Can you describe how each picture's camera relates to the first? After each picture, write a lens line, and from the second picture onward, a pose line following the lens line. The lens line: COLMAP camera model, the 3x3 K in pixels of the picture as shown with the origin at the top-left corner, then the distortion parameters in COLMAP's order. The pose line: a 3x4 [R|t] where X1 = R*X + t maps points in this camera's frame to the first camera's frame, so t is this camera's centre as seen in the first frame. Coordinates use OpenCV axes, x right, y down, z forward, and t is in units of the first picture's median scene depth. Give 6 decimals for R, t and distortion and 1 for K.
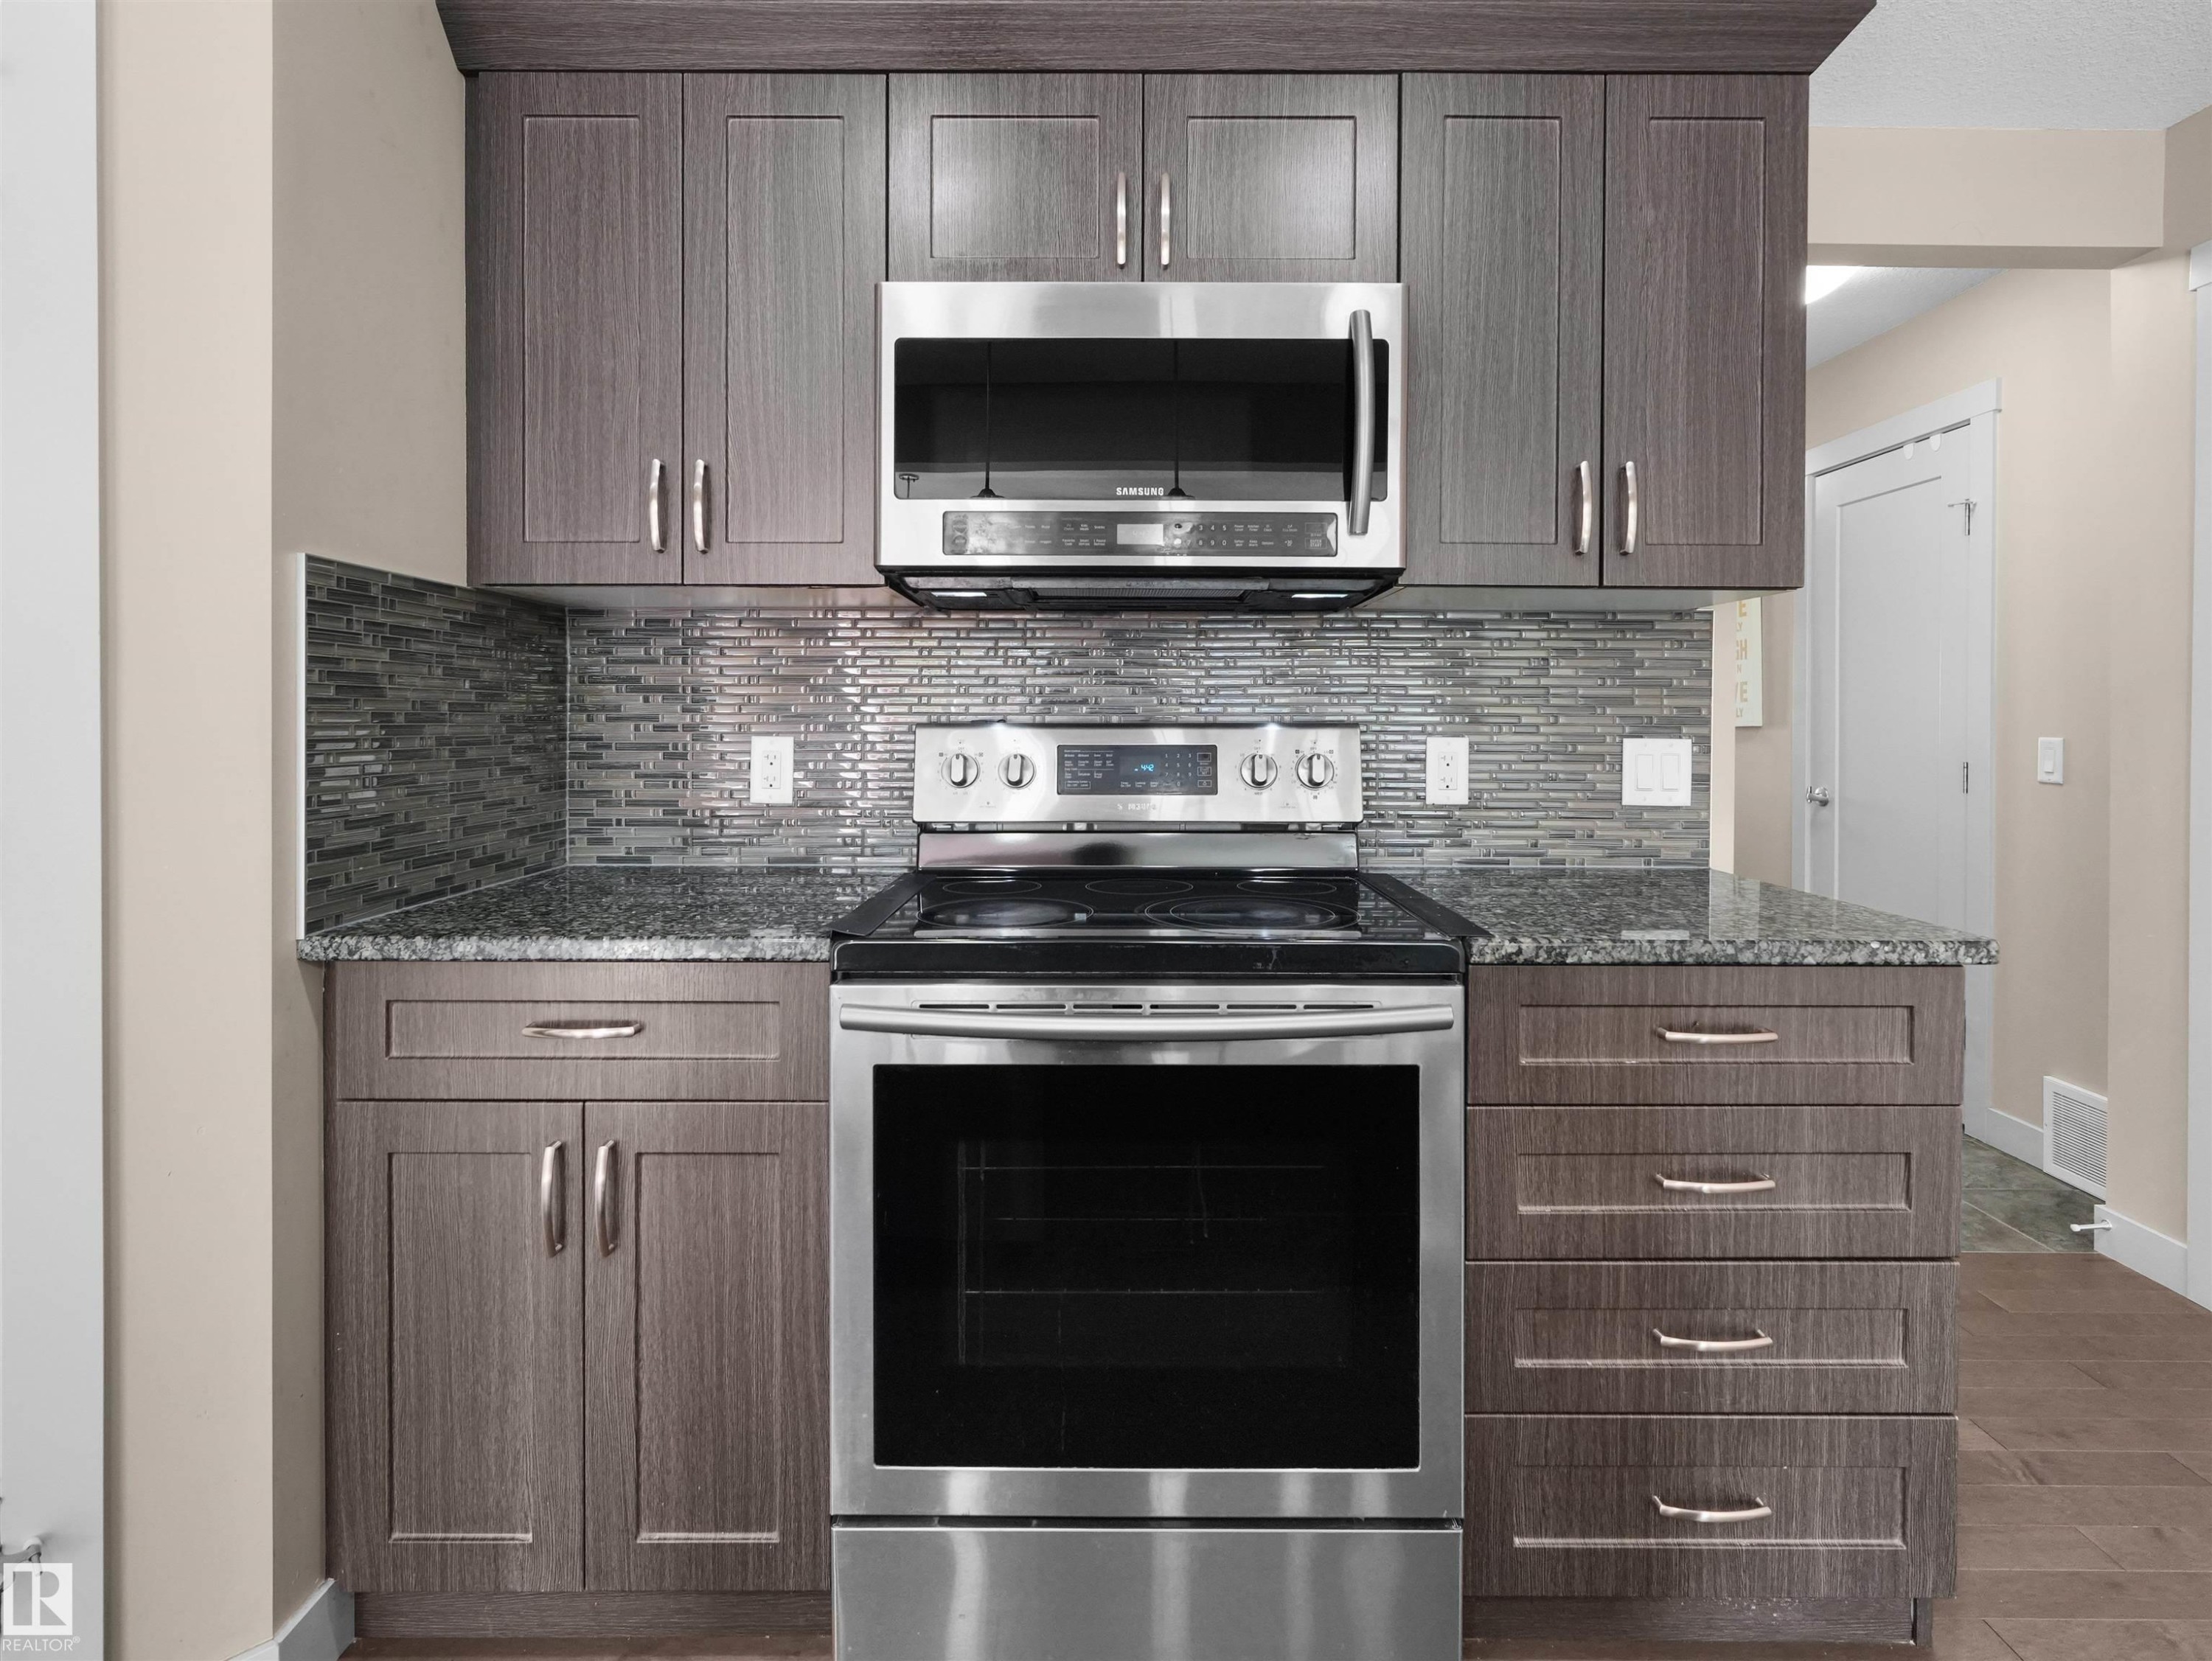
lens RADIAL K [[1056.4, 0, 1106.0], [0, 1056.4, 830.5], [0, 0, 1]] dist [-0.000099, 0.000228]
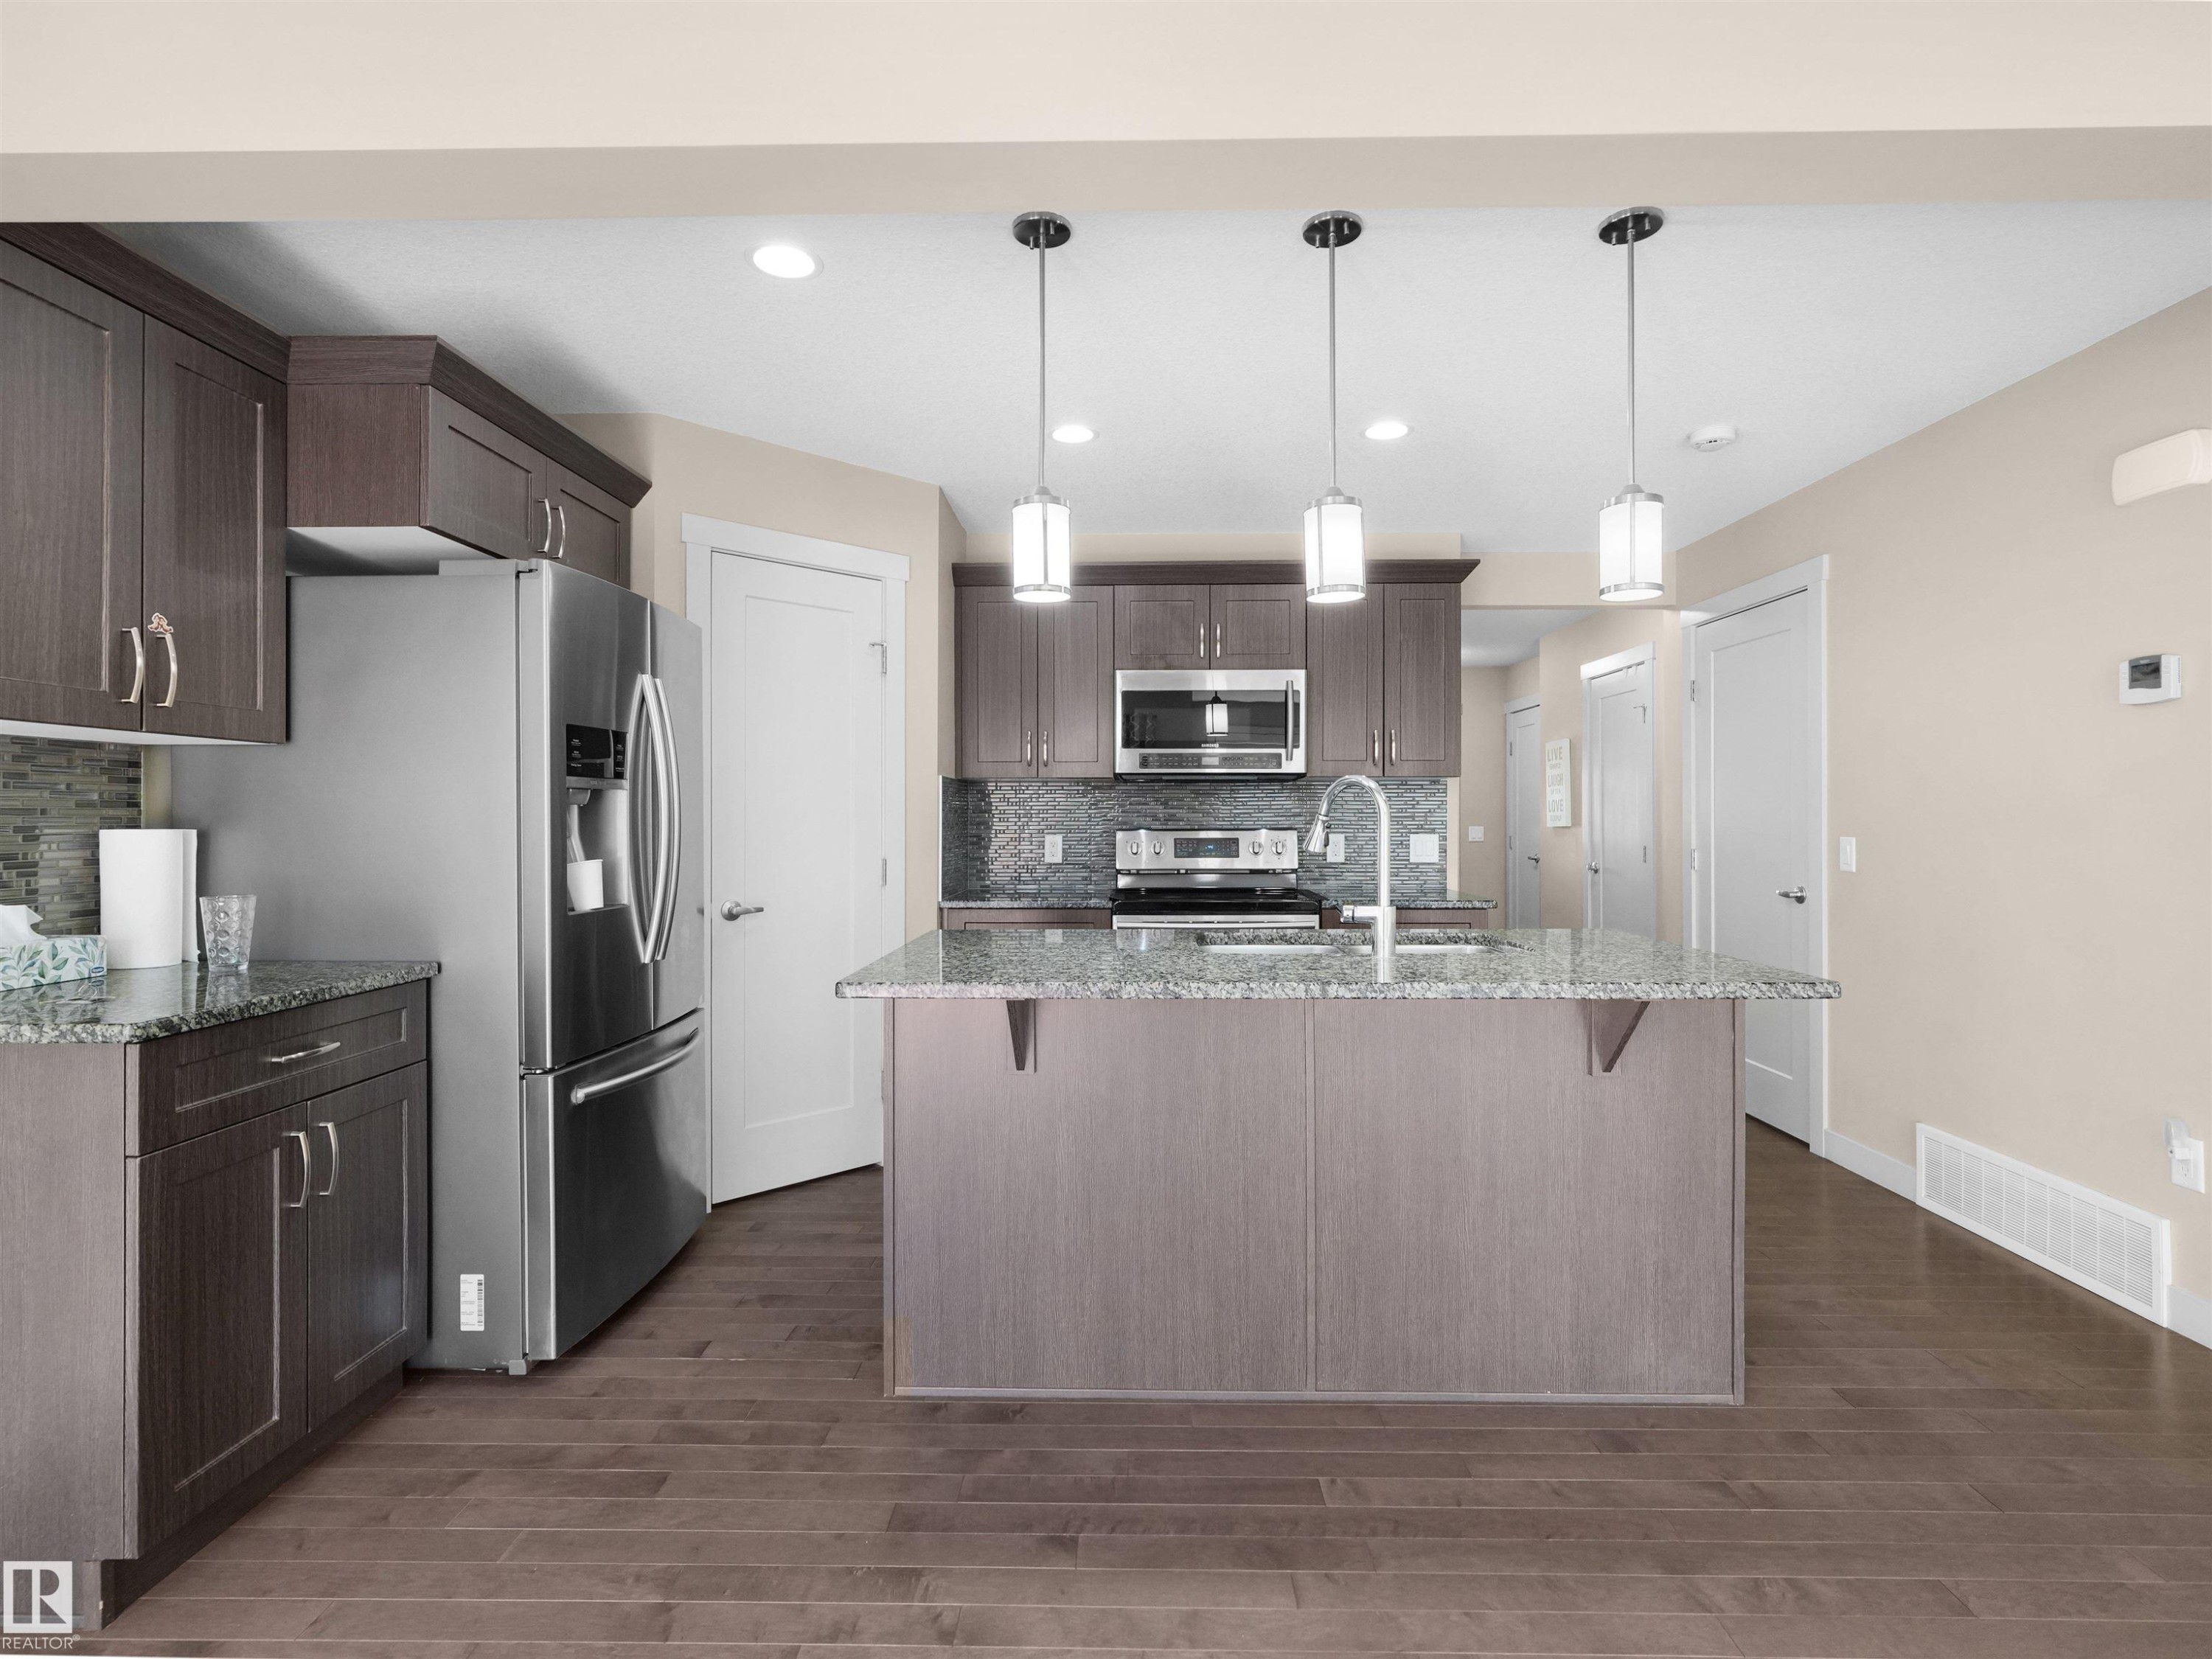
lens RADIAL K [[1056.5, 0, 1106.0], [0, 1056.5, 829.5], [0, 0, 1]] dist [-0.000099, 0.000228]
pose [[0.999850, -0.003748, -0.016922, -0.159211], [0.002191, 0.995838, -0.091113, 0.121756], [0.017193, 0.091062, 0.995697, -1.427518]]
